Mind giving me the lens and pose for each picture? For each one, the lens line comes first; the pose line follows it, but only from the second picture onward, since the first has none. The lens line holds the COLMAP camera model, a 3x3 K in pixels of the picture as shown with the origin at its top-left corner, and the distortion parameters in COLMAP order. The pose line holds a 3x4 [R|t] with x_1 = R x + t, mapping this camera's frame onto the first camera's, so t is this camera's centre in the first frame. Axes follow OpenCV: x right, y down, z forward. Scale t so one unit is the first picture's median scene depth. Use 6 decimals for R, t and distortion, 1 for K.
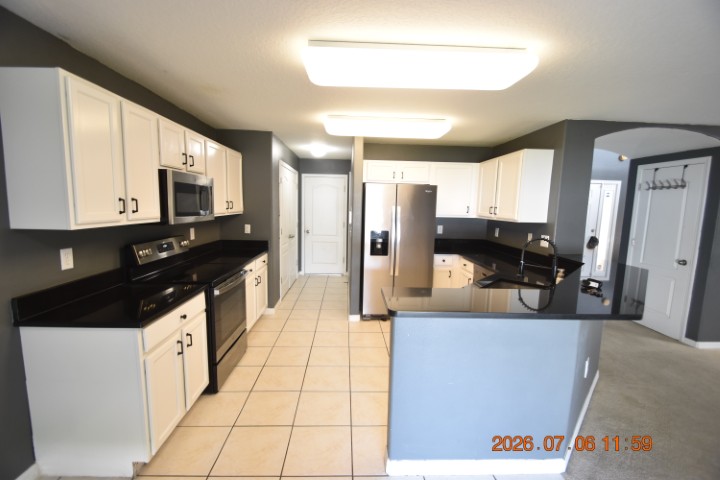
lens RADIAL K [[314.3, 0, 355.8], [0, 314.3, 244.4], [0, 0, 1]] dist [0.005561, -0.008992]
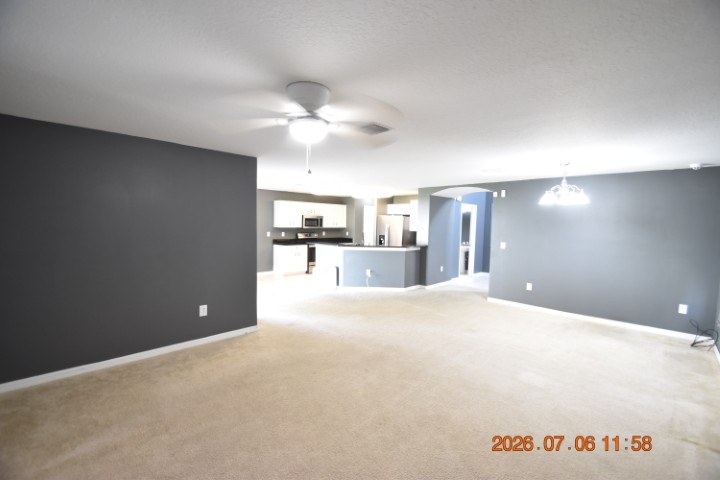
lens RADIAL K [[314.3, 0, 356.7], [0, 314.3, 235.3], [0, 0, 1]] dist [0.005561, -0.008992]
pose [[0.693227, 0.021920, -0.720386, 1.707303], [-0.096436, 0.993370, -0.062573, 0.129809], [0.714238, 0.112849, 0.690745, -0.790051]]
